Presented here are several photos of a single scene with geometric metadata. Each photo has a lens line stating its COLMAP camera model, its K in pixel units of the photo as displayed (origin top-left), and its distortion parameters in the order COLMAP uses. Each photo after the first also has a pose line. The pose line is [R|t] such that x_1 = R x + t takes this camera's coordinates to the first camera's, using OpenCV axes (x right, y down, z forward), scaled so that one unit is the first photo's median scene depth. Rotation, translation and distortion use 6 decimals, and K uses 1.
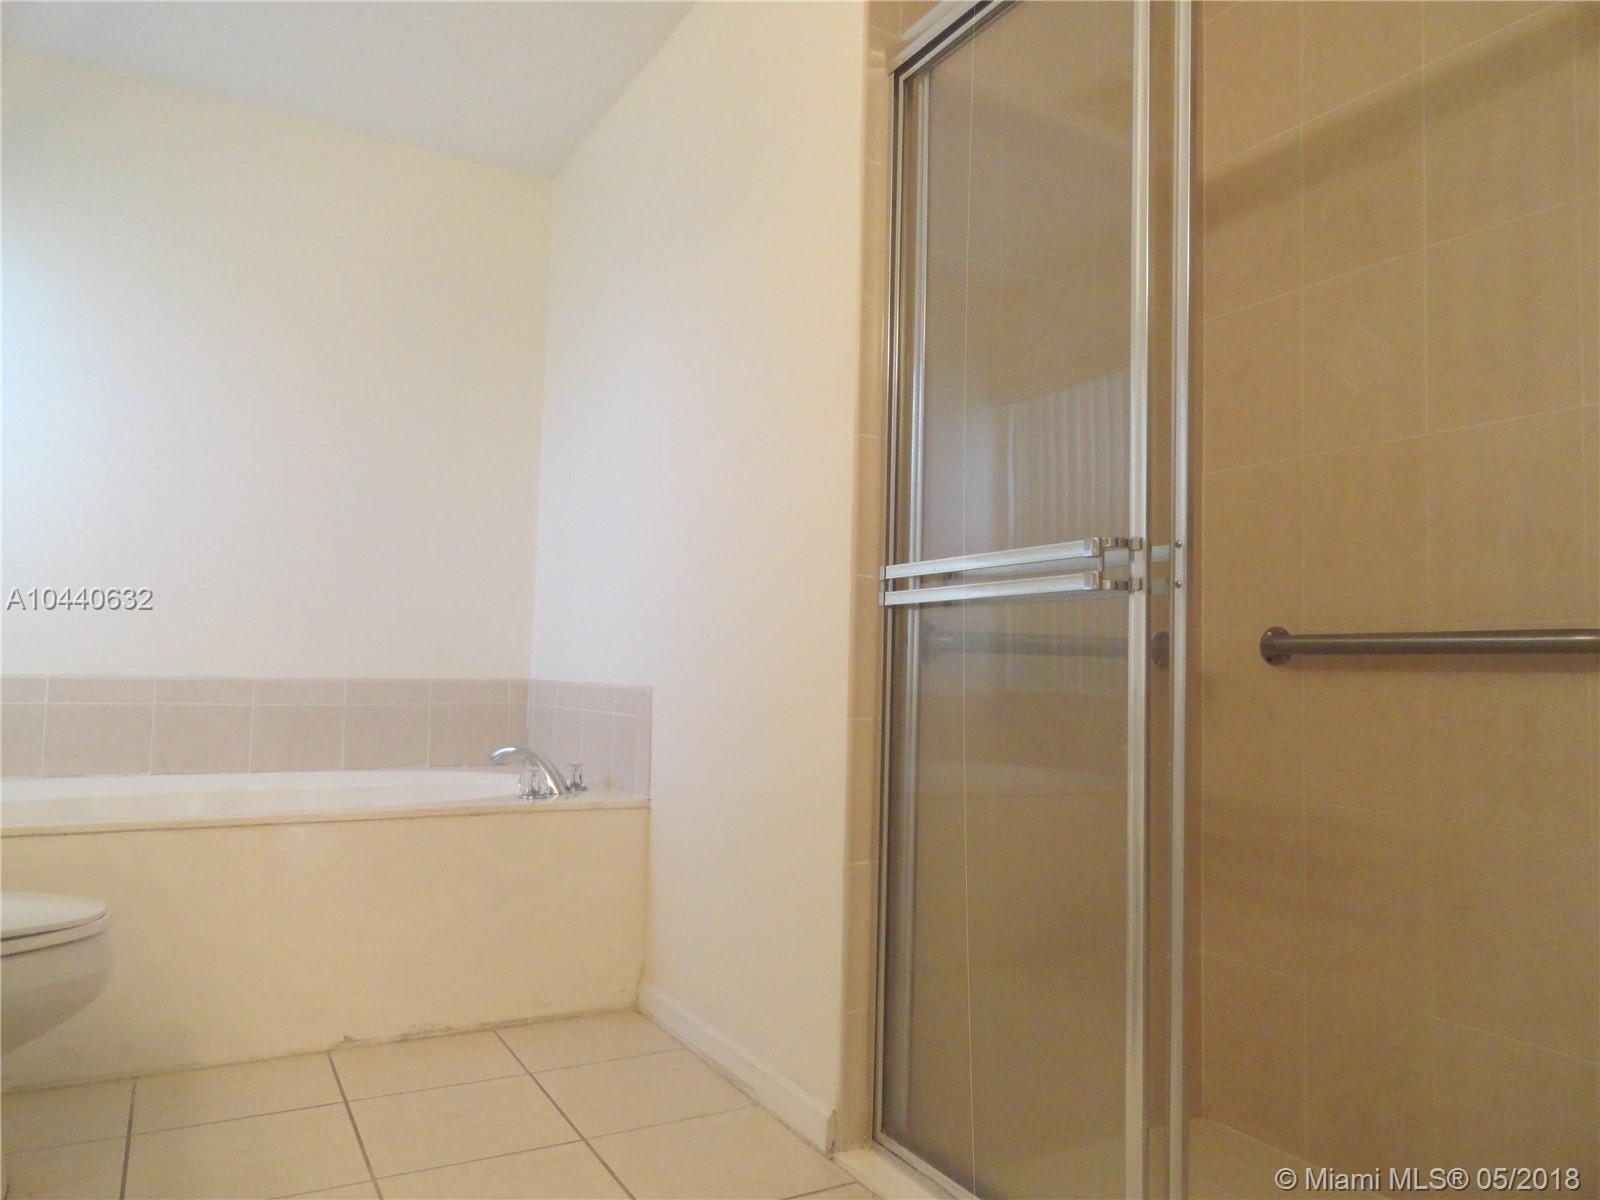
lens RADIAL K [[1097.2, 0, 800.0], [0, 1097.2, 600.0], [0, 0, 1]] dist [-0.002548, 0.002069]
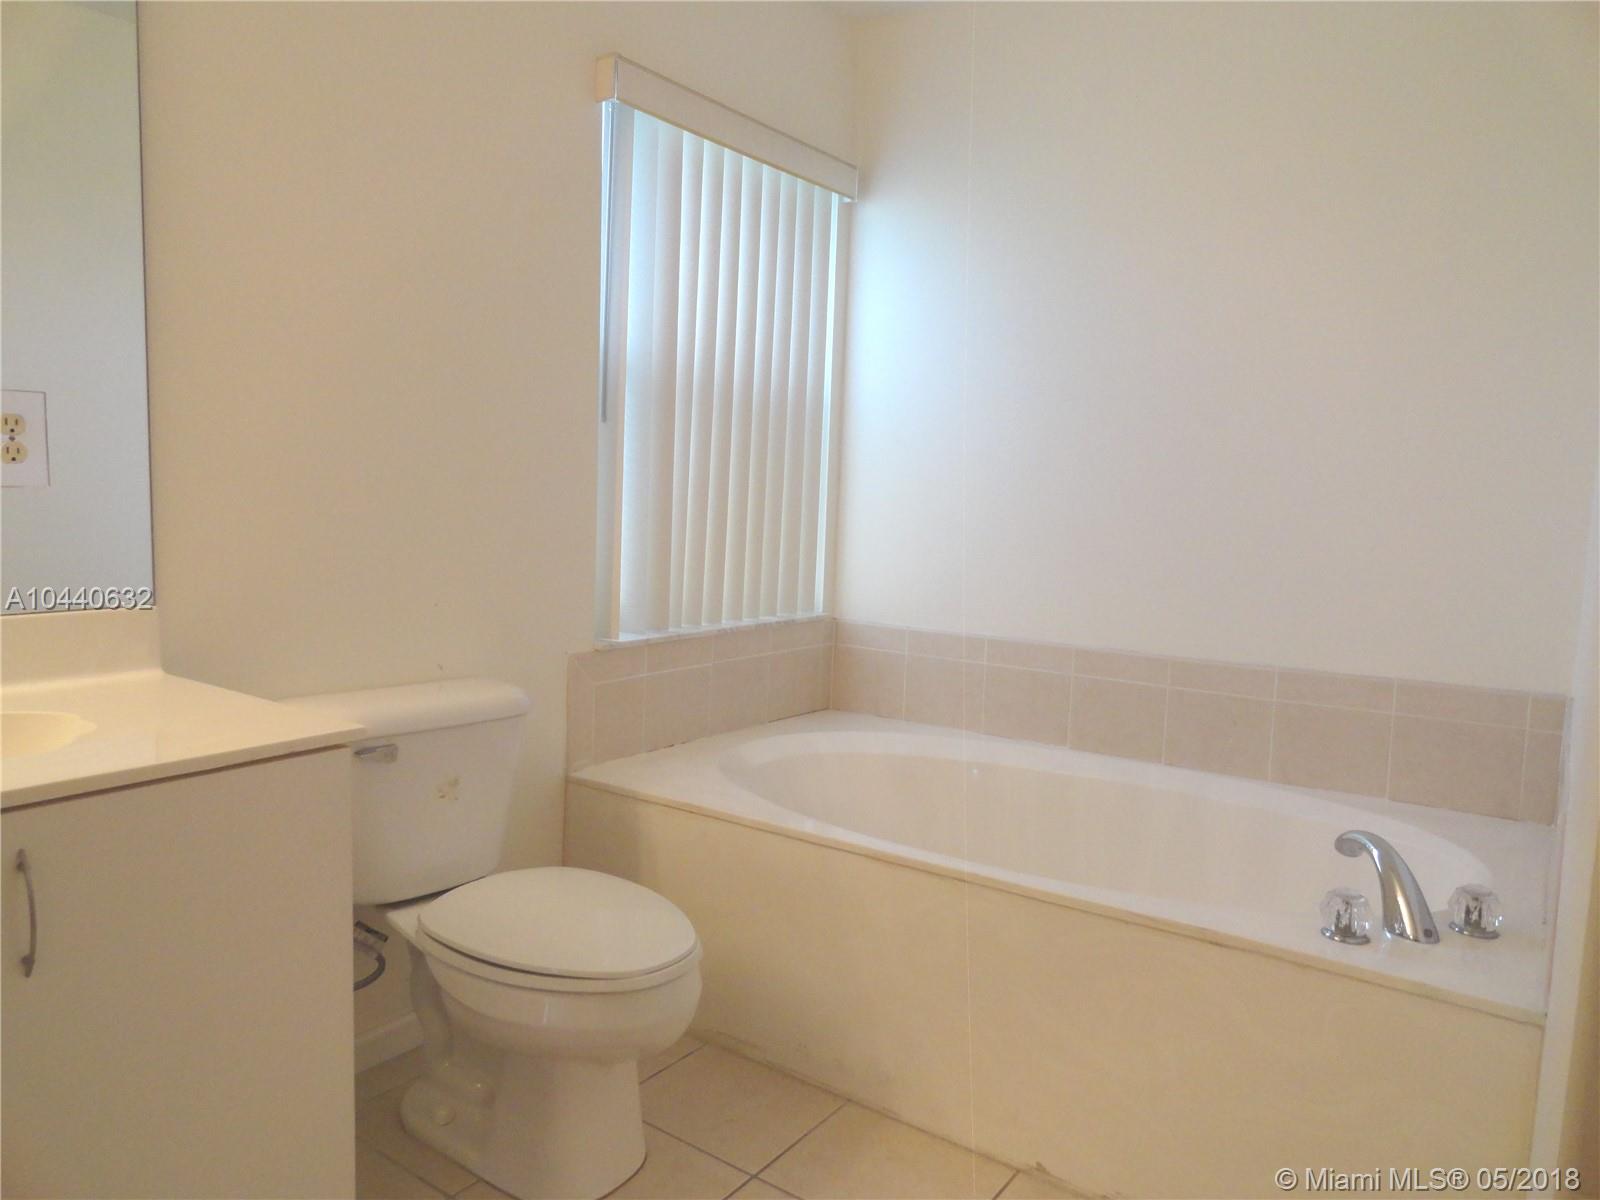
lens RADIAL K [[1097.2, 0, 800.0], [0, 1097.2, 600.0], [0, 0, 1]] dist [-0.002548, 0.002069]
pose [[0.423962, 0.083529, -0.901820, 0.170398], [0.040503, 0.992993, 0.111015, -0.091384], [0.904774, -0.083592, 0.417608, 0.445848]]
